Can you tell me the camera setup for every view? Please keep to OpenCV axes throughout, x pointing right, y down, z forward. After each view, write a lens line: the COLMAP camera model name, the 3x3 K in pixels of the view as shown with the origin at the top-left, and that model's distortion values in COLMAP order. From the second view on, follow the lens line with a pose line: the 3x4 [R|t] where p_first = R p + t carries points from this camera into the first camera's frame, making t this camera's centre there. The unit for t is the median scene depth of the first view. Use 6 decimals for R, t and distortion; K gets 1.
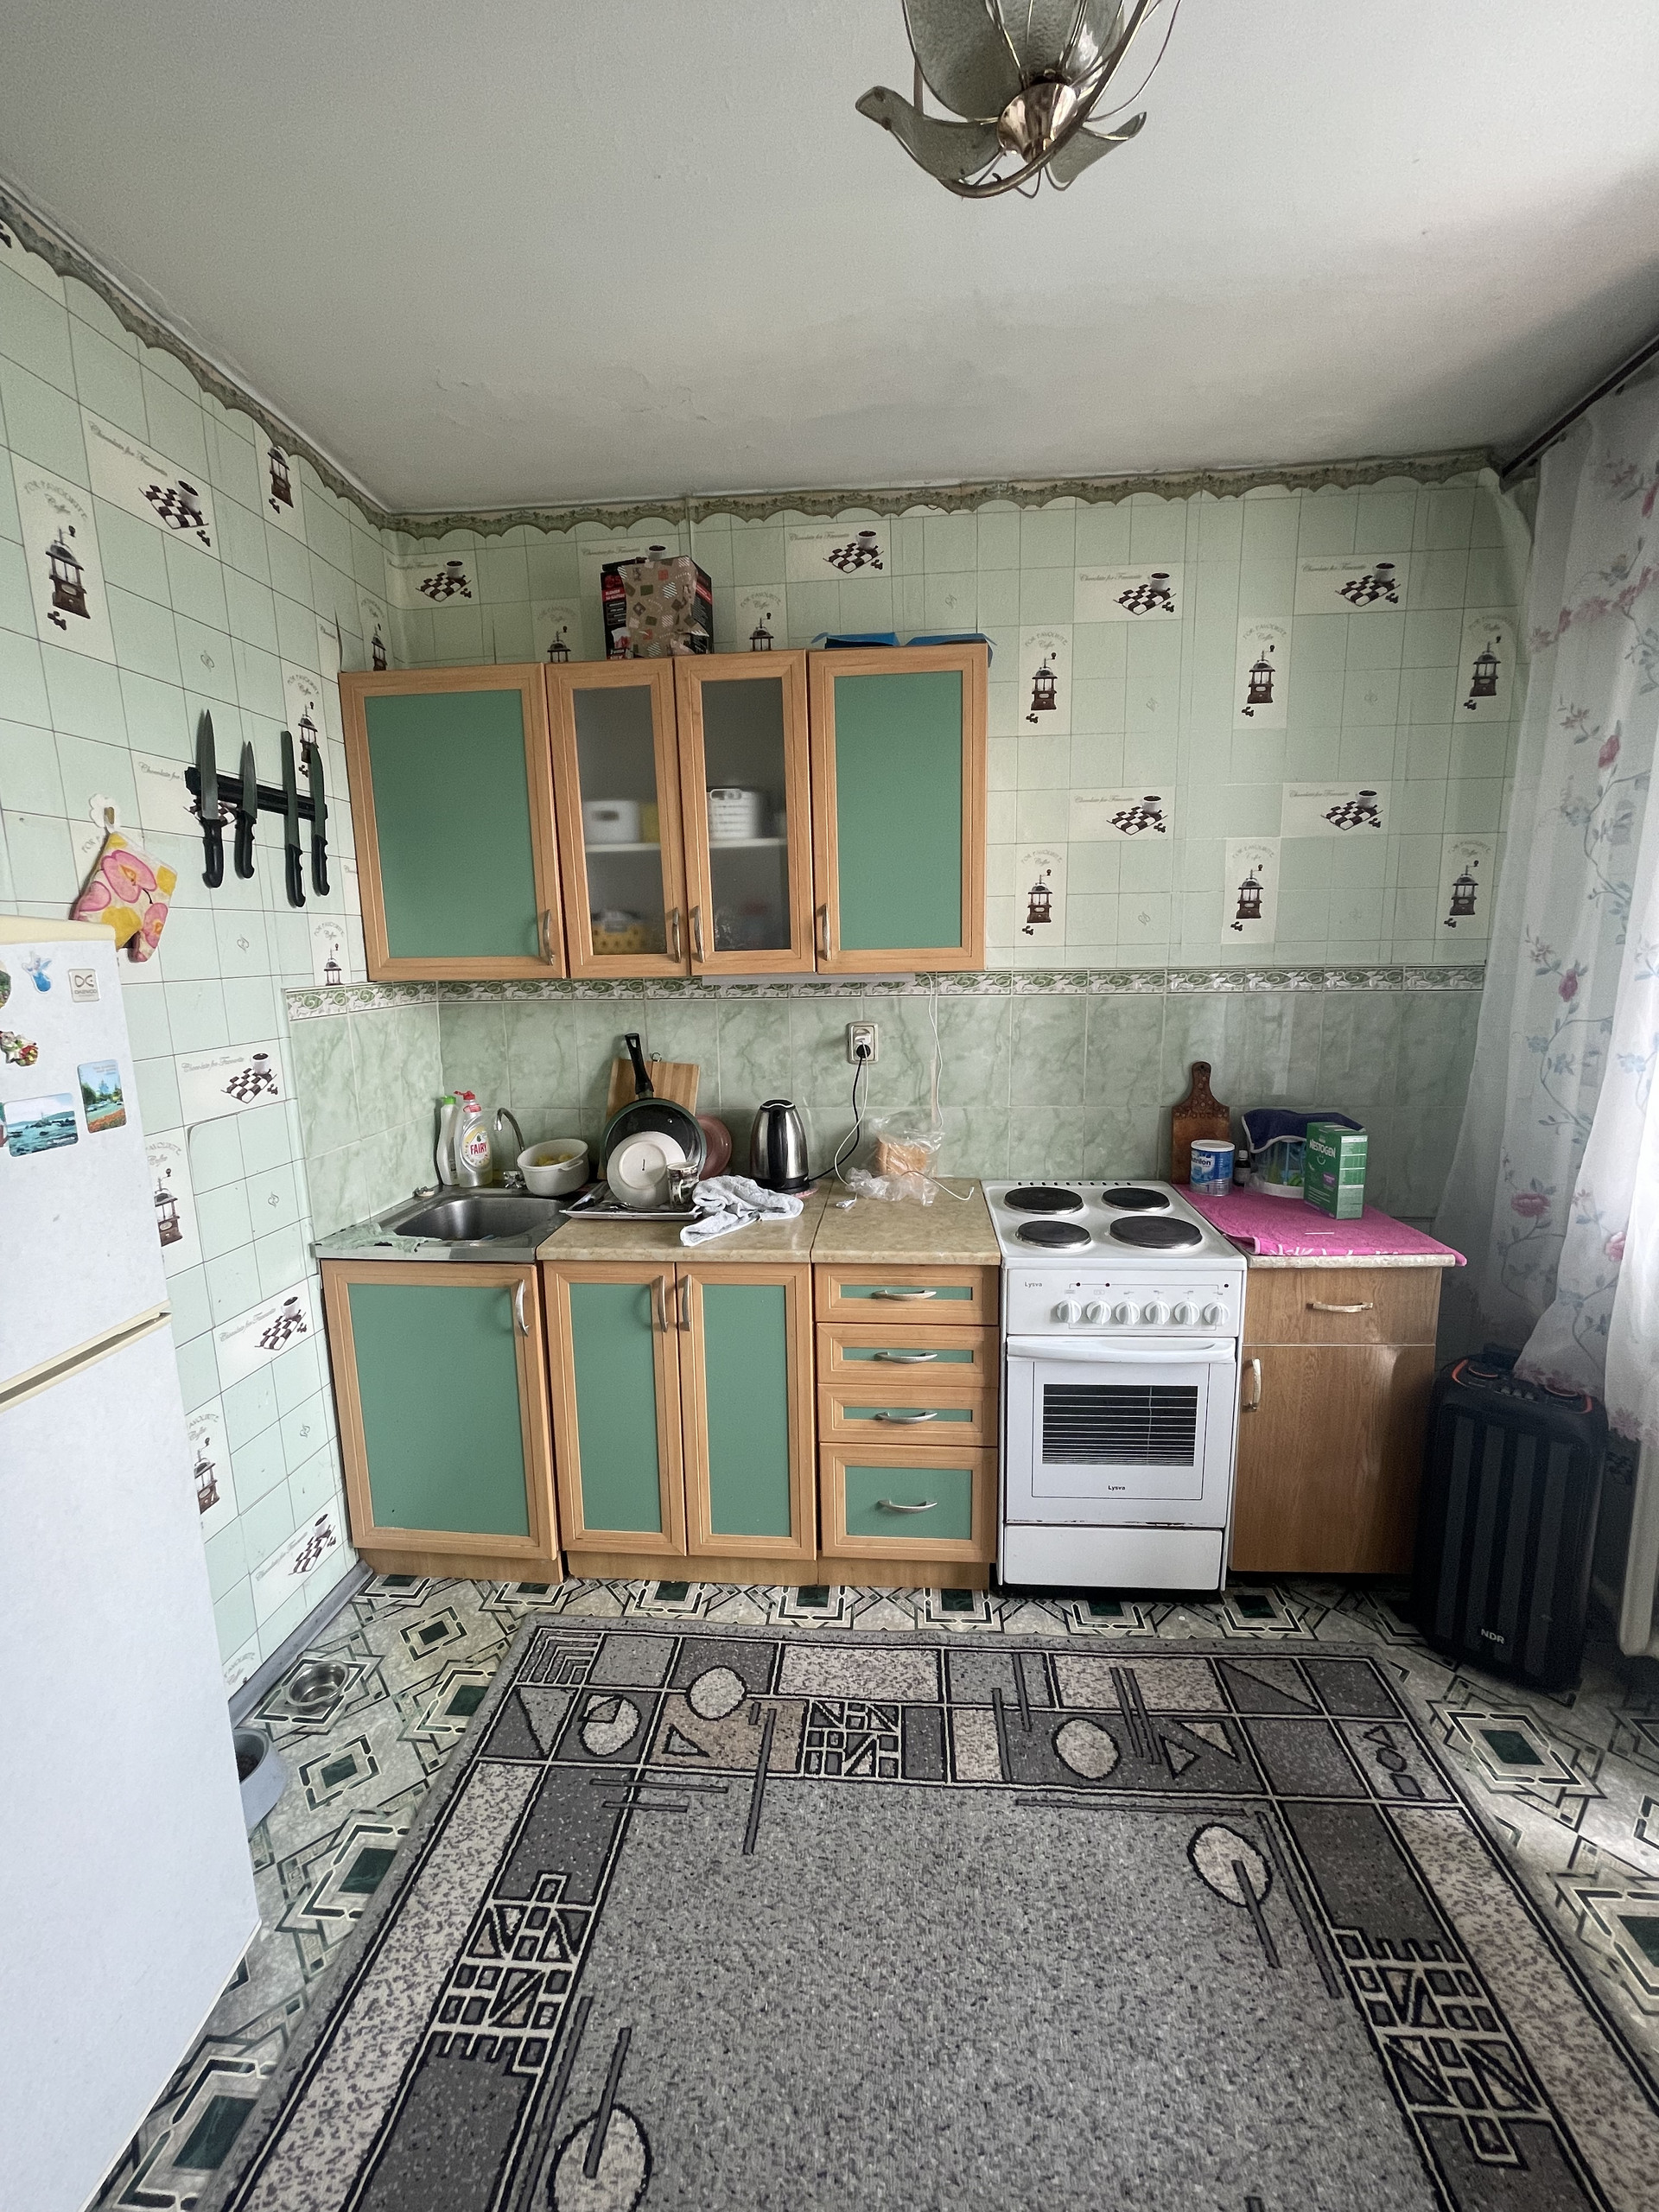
lens RADIAL K [[887.6, 0, 836.8], [0, 887.6, 1098.3], [0, 0, 1]] dist [-0.002212, -0.000058]
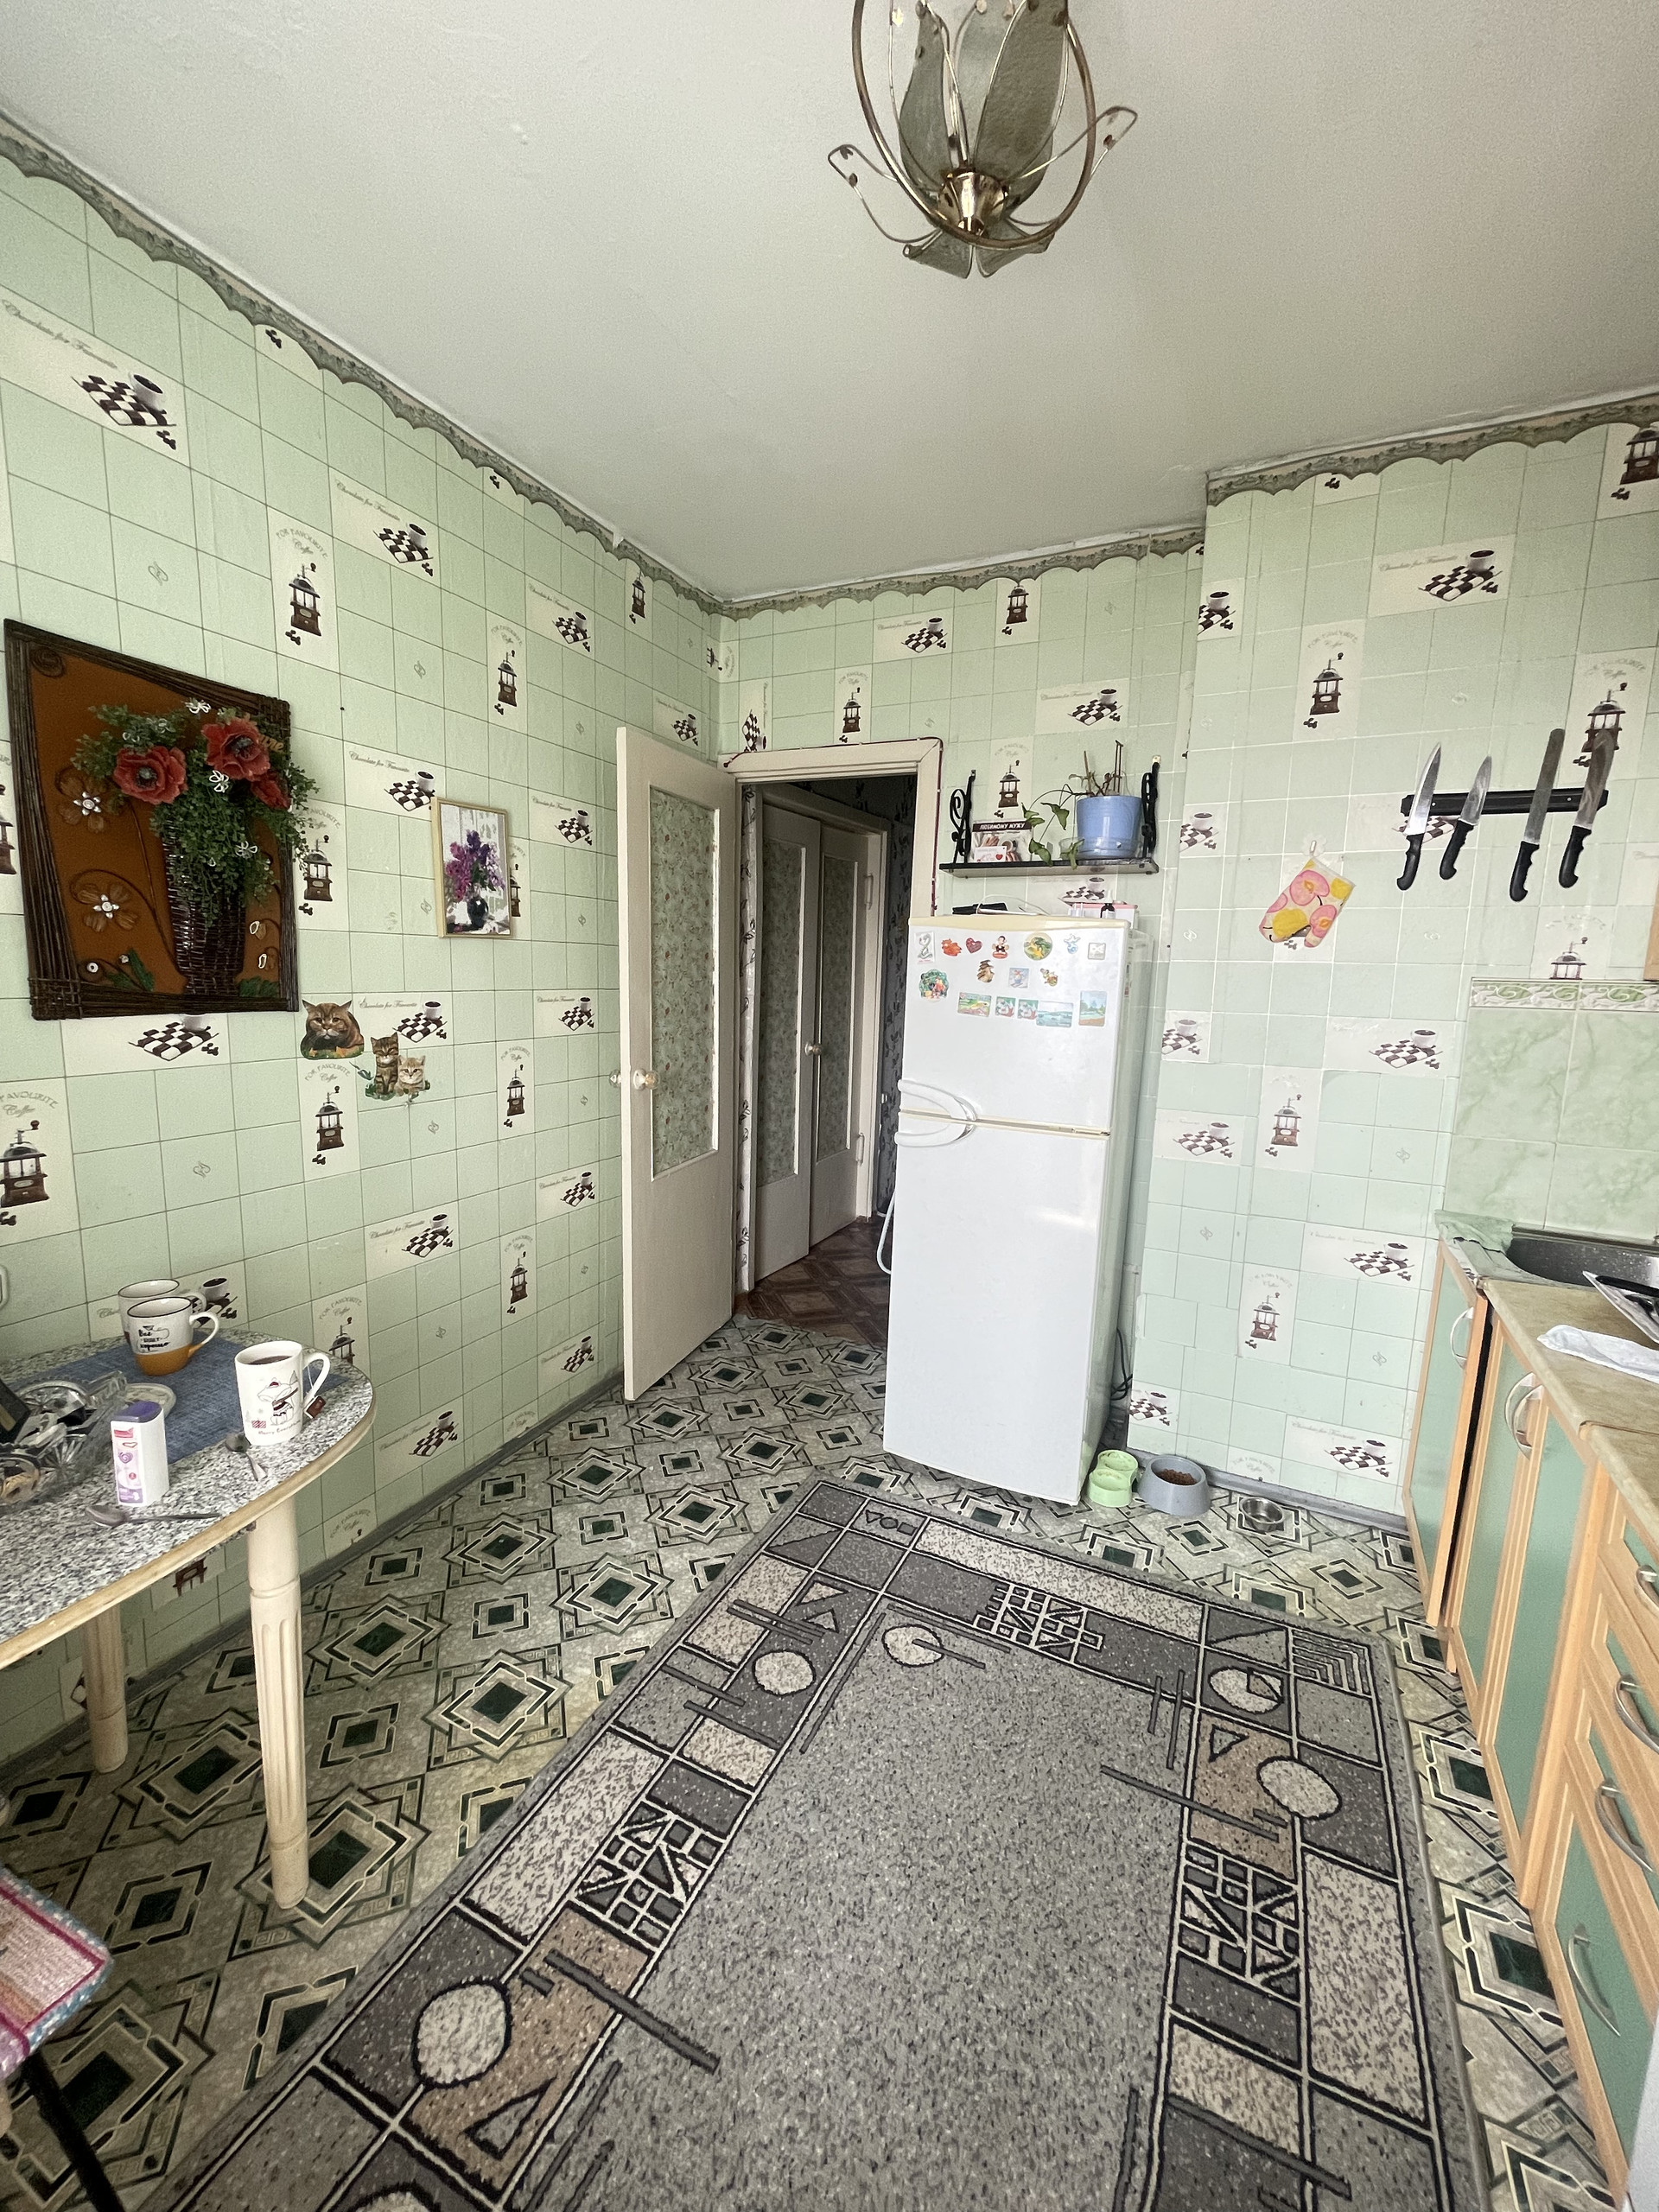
lens RADIAL K [[887.6, 0, 836.4], [0, 887.6, 1098.8], [0, 0, 1]] dist [-0.002212, -0.000058]
pose [[-0.365410, 0.153916, -0.918033, 0.765746], [-0.174317, 0.957473, 0.229913, -0.104108], [0.914379, 0.244041, -0.323040, 0.741771]]
